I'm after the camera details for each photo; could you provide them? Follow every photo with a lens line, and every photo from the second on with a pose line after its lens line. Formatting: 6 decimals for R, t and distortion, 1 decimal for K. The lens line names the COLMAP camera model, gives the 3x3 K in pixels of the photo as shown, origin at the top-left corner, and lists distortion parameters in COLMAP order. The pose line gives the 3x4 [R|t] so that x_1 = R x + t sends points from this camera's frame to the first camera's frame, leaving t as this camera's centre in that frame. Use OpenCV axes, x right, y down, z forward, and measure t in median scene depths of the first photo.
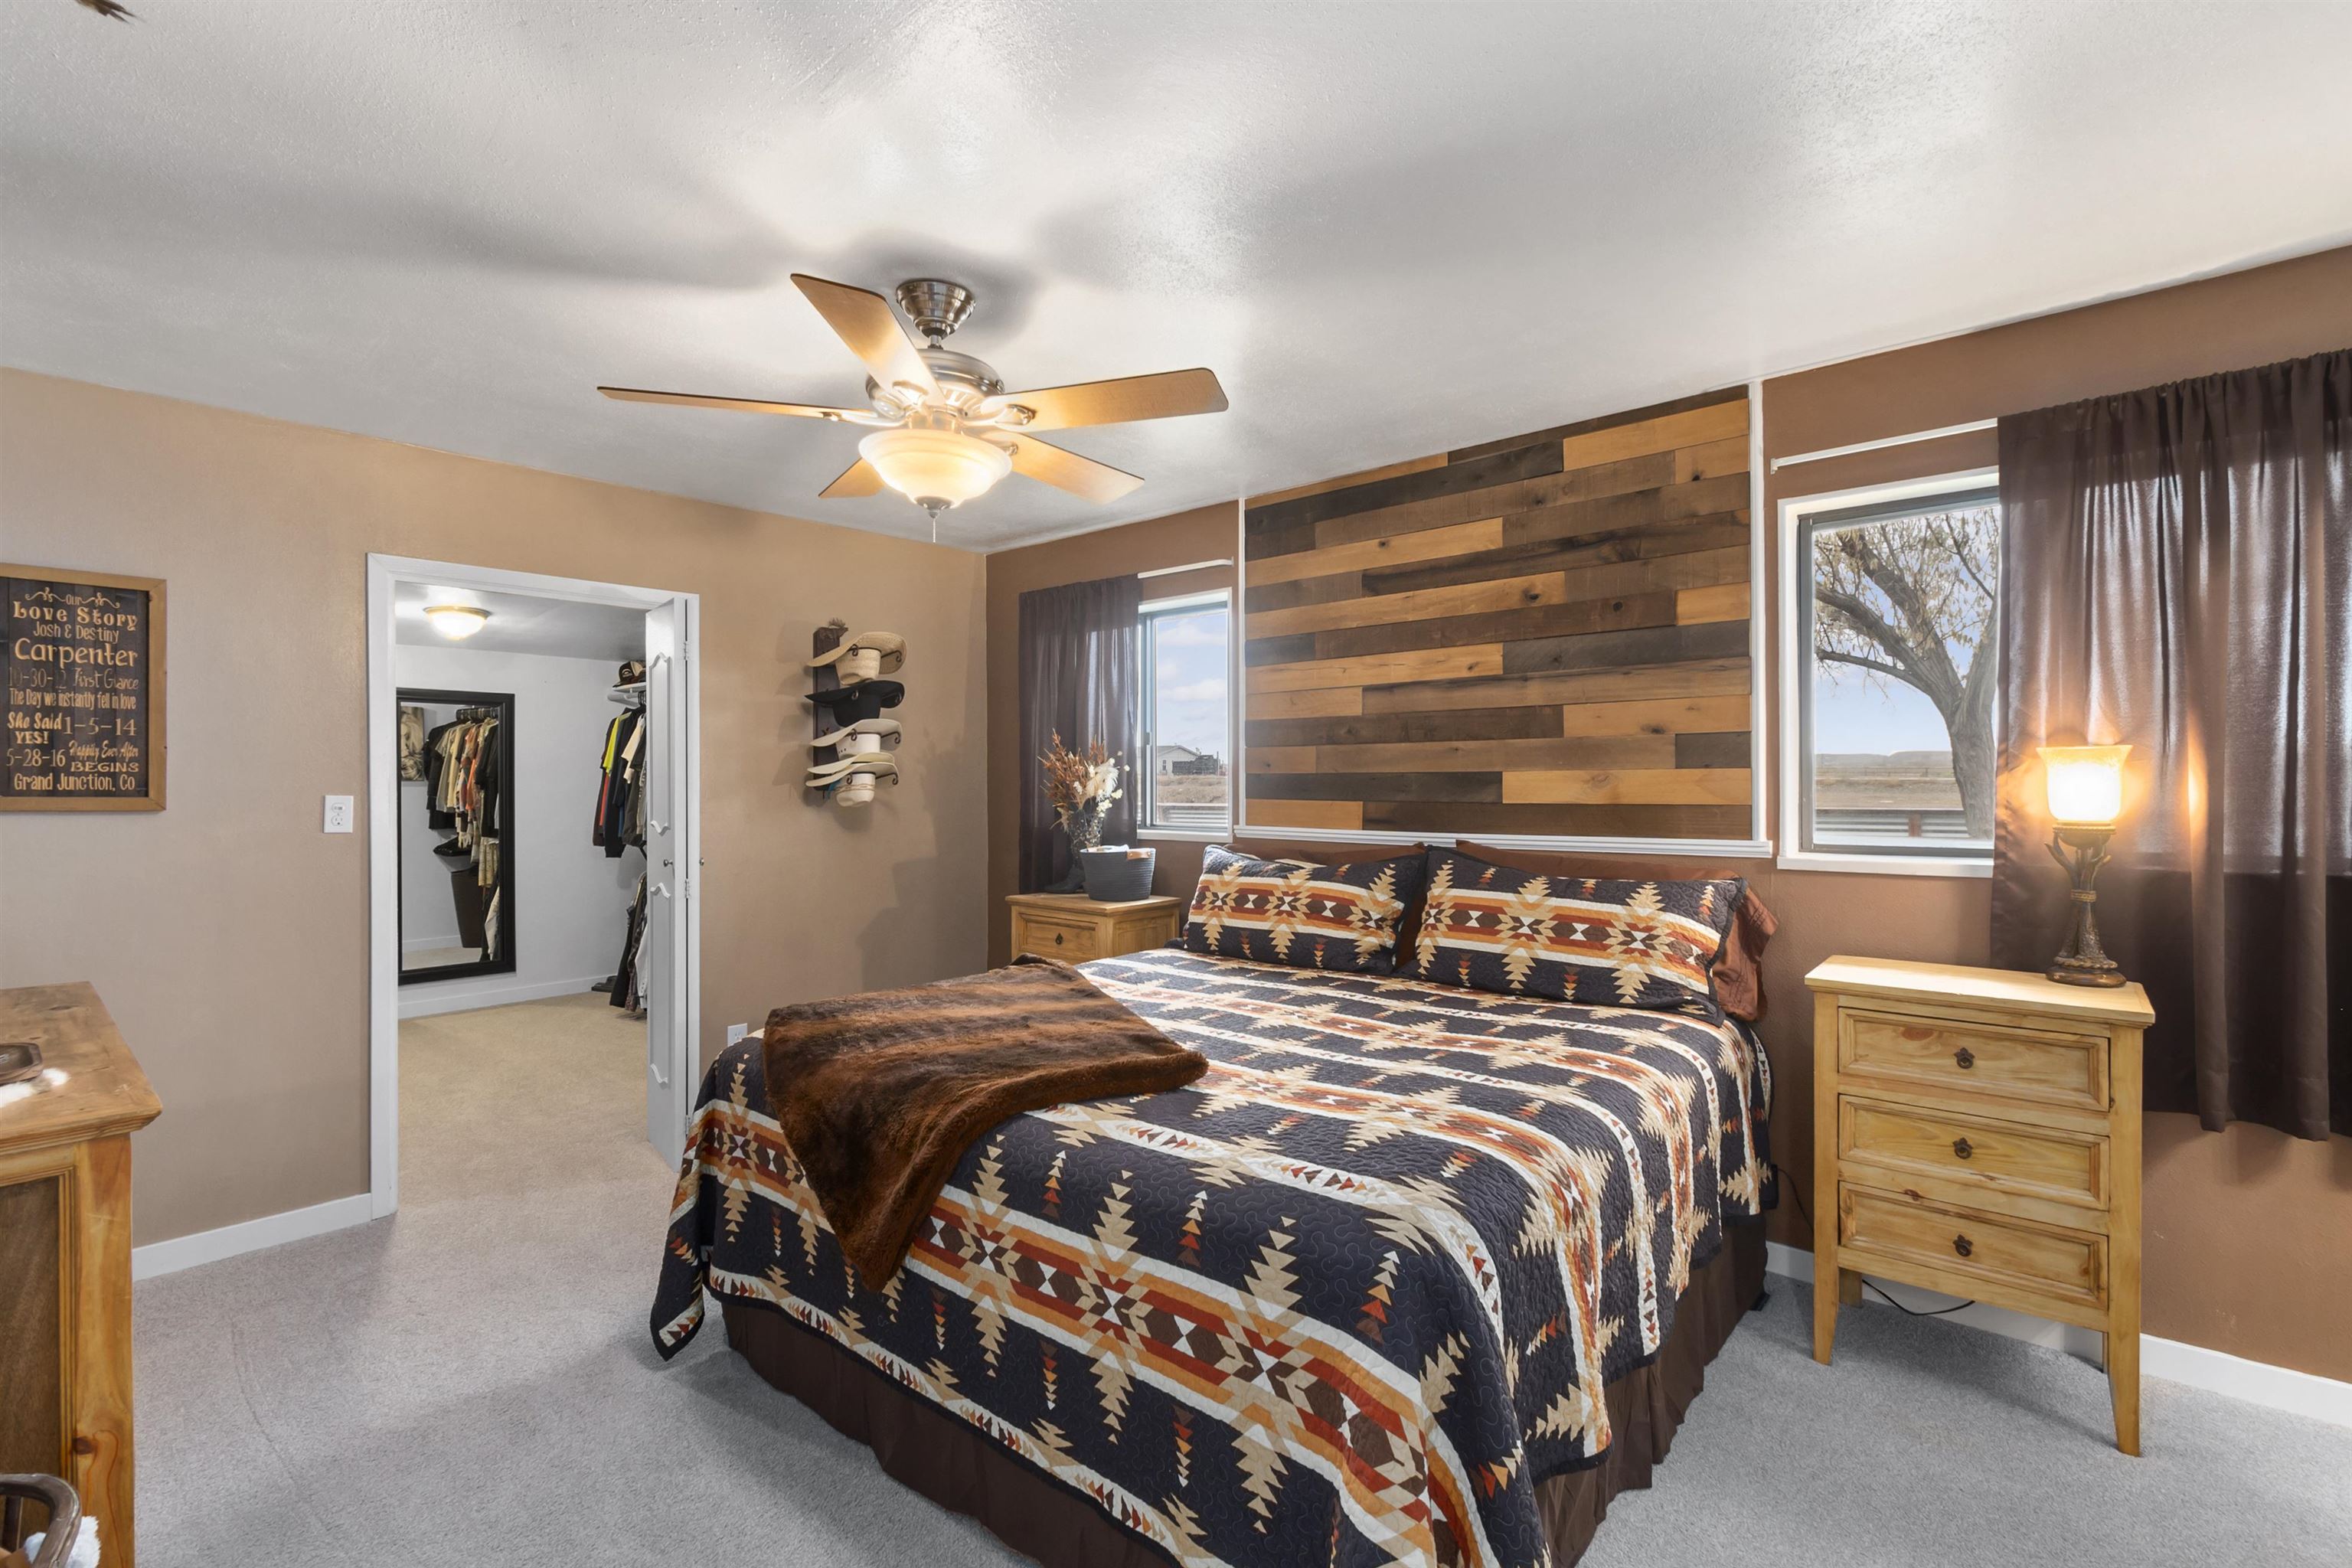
lens RADIAL K [[1064.7, 0, 1167.9], [0, 1064.7, 787.8], [0, 0, 1]] dist [0.003816, -0.000909]
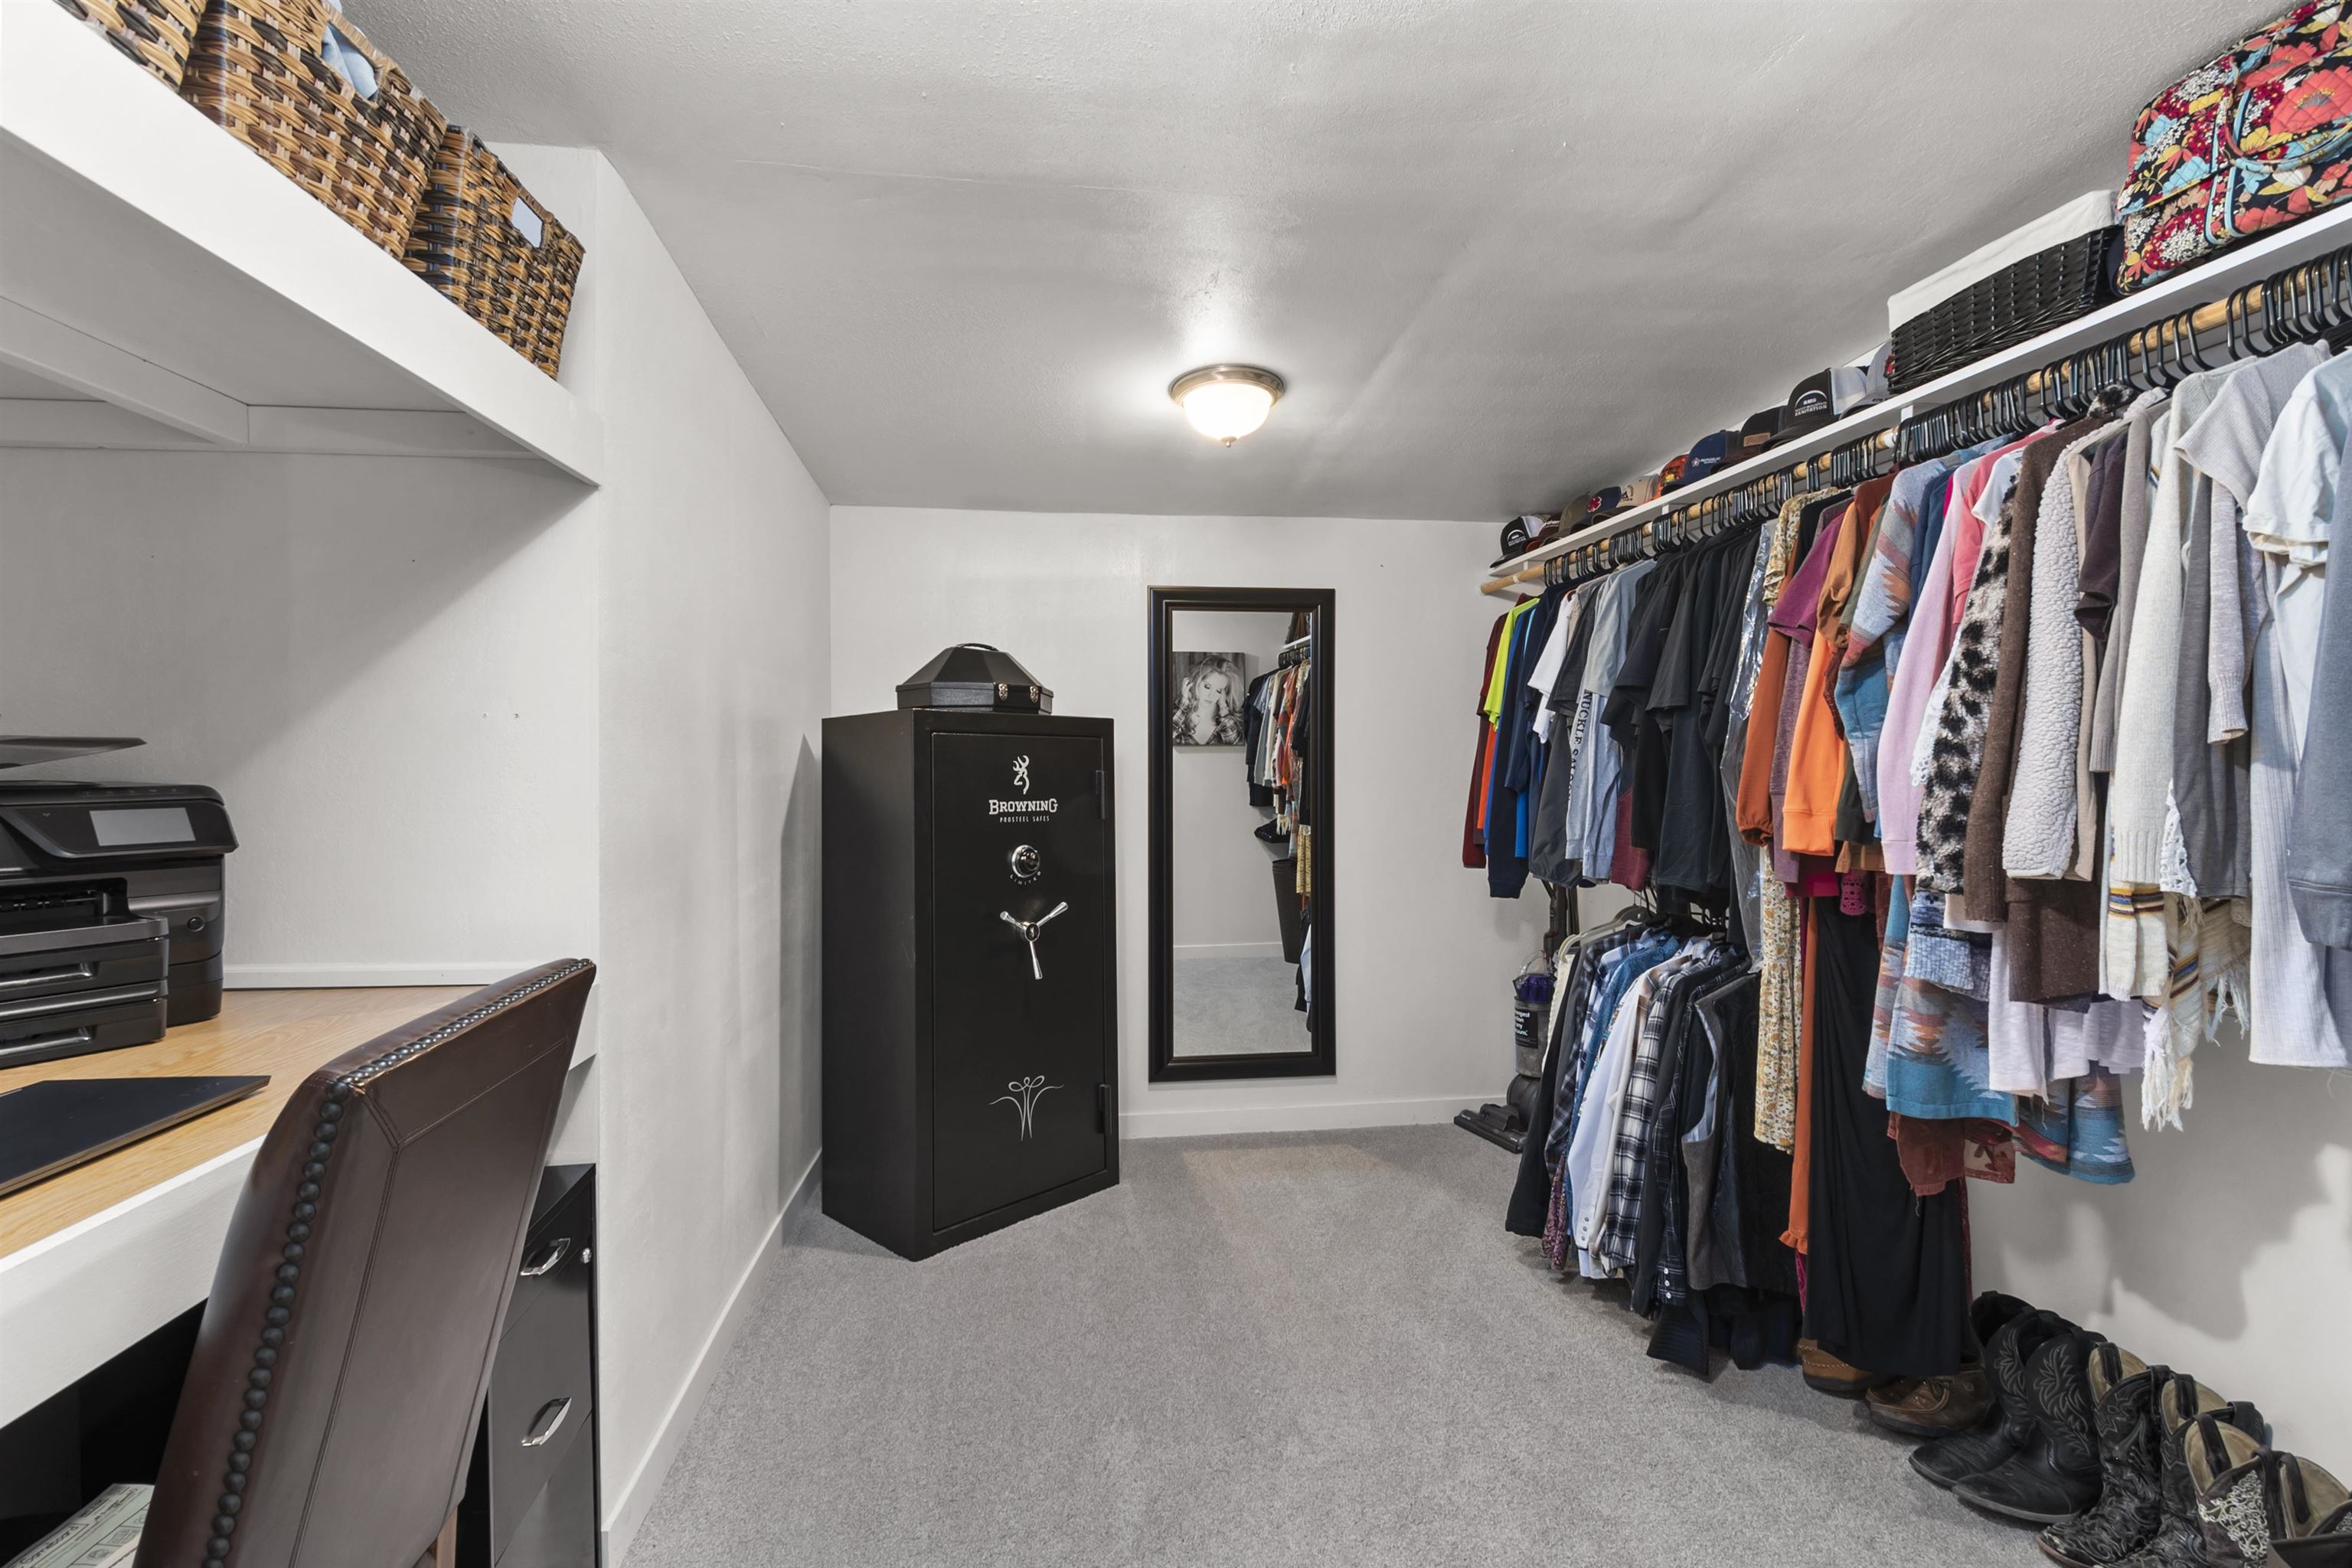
lens RADIAL K [[1055.1, 0, 1173.9], [0, 1055.1, 739.4], [0, 0, 1]] dist [0.004328, -0.000750]
pose [[0.754063, -0.007066, -0.656764, -0.630051], [-0.004518, 0.999863, -0.015944, 0.004704], [0.656787, 0.014990, 0.753927, 1.067240]]
